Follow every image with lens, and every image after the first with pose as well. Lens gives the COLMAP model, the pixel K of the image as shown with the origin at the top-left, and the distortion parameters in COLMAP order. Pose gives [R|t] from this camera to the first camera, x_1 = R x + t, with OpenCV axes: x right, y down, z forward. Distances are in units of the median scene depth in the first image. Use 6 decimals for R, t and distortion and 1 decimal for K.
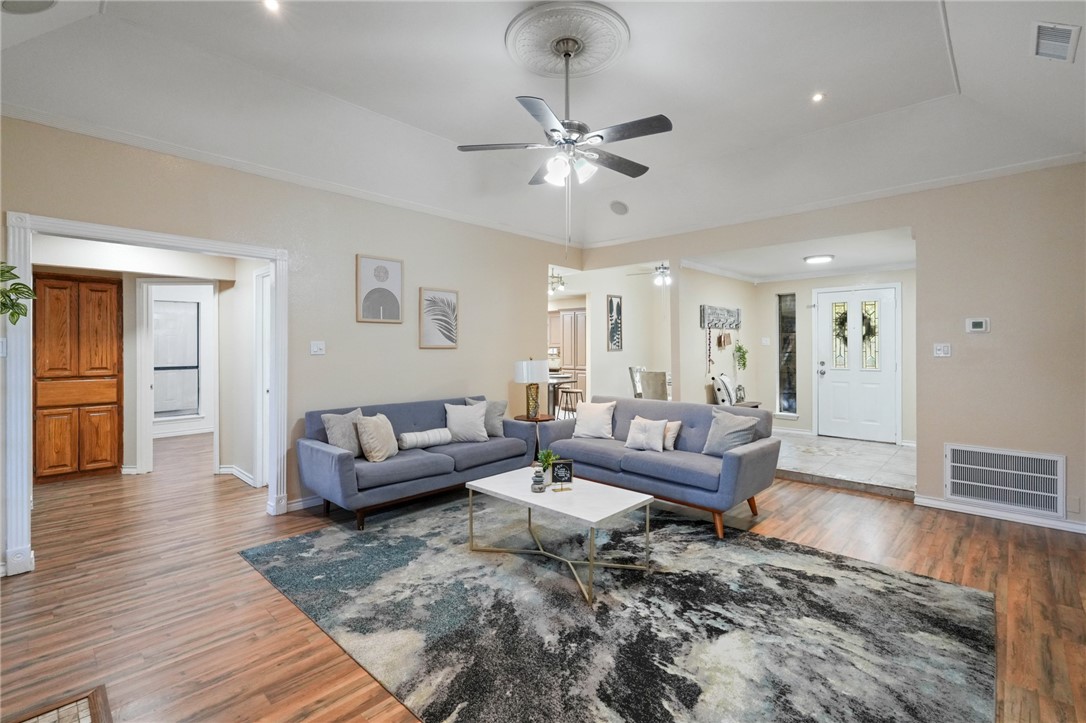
lens RADIAL K [[488.6, 0, 548.3], [0, 488.6, 346.5], [0, 0, 1]] dist [0.001407, 0.000340]
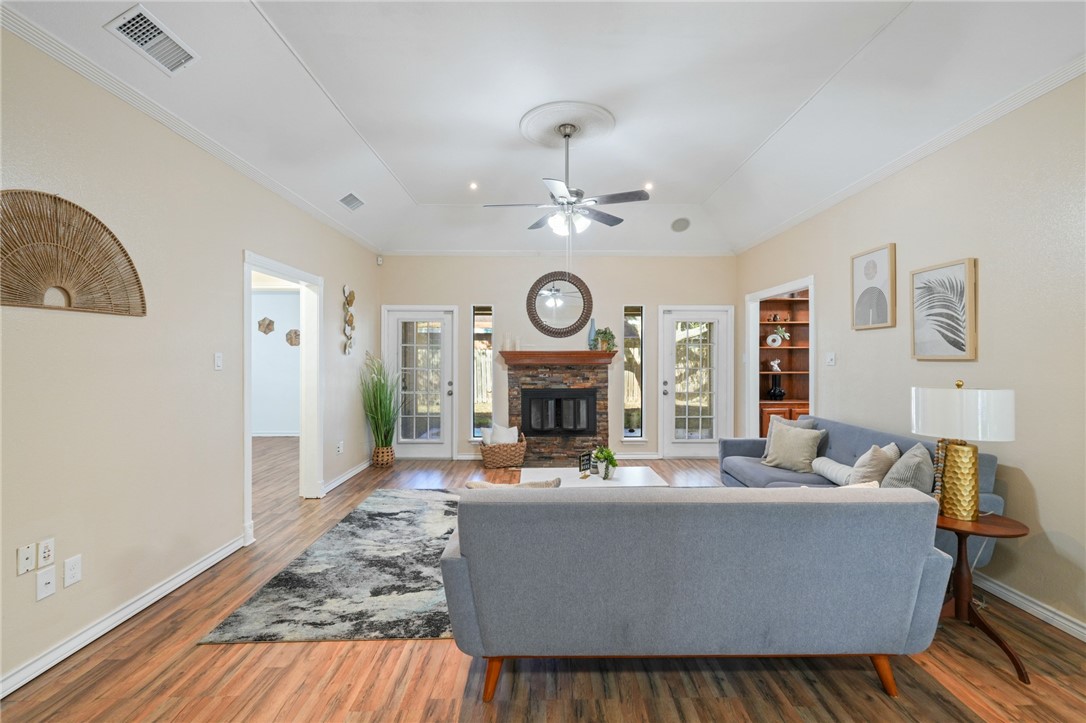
lens RADIAL K [[483.9, 0, 544.6], [0, 483.9, 364.2], [0, 0, 1]] dist [0.004060, 0.000425]
pose [[-0.724021, 0.011813, -0.689676, 1.062997], [0.002376, 0.999890, 0.014632, -0.003140], [0.689773, 0.008955, -0.723970, 2.067699]]
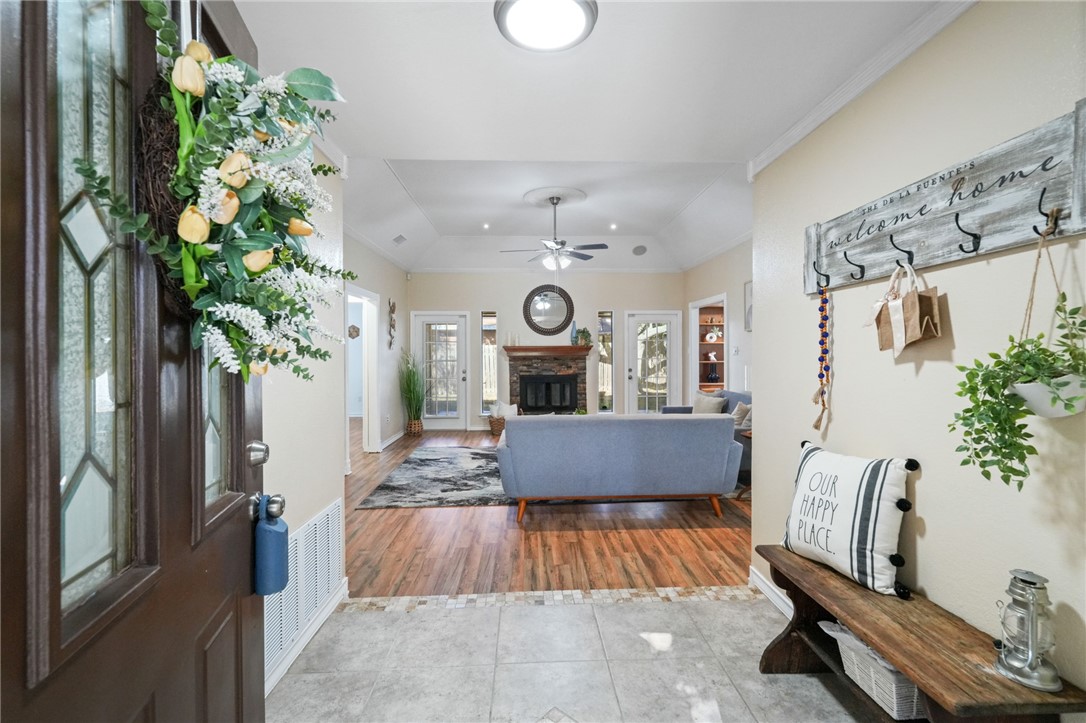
lens RADIAL K [[488.6, 0, 548.3], [0, 488.6, 346.5], [0, 0, 1]] dist [0.001407, 0.000340]
pose [[-0.696428, -0.001710, -0.717625, 1.623904], [0.007654, 0.999923, -0.009810, 0.000120], [0.717586, -0.012324, -0.696361, 2.579202]]
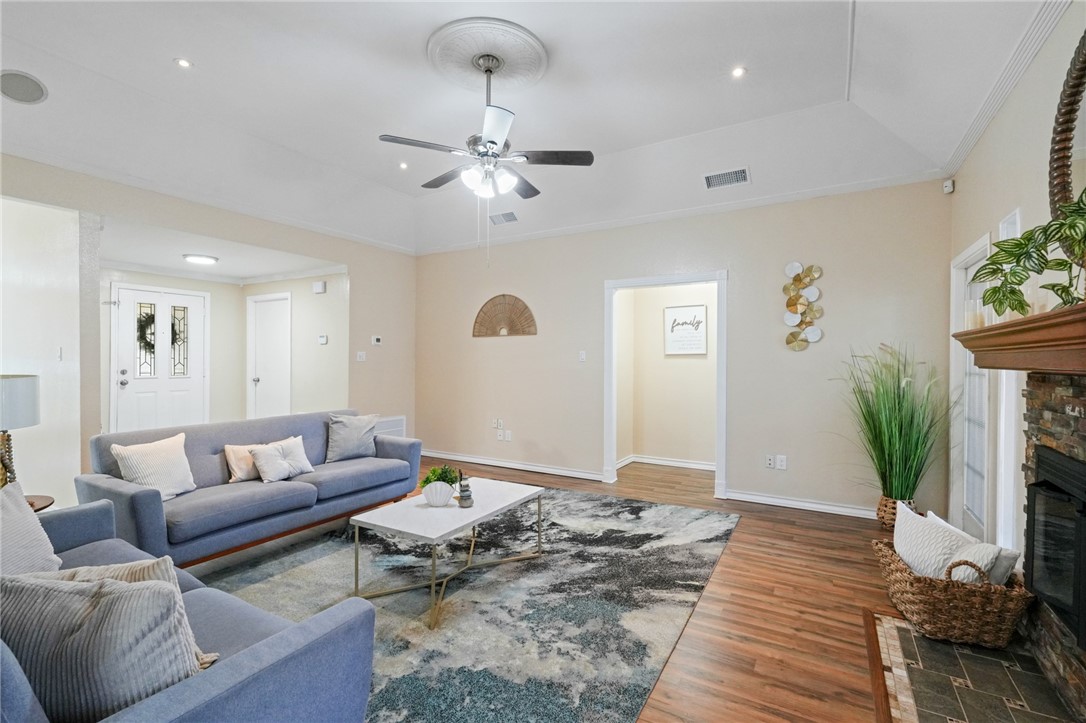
lens RADIAL K [[481.4, 0, 546.1], [0, 481.4, 361.0], [0, 0, 1]] dist [0.001658, 0.000409]
pose [[-0.221790, -0.006420, 0.975073, -1.087647], [-0.007004, 0.999963, 0.004991, 0.014161], [-0.975069, -0.005722, -0.221826, 1.211042]]
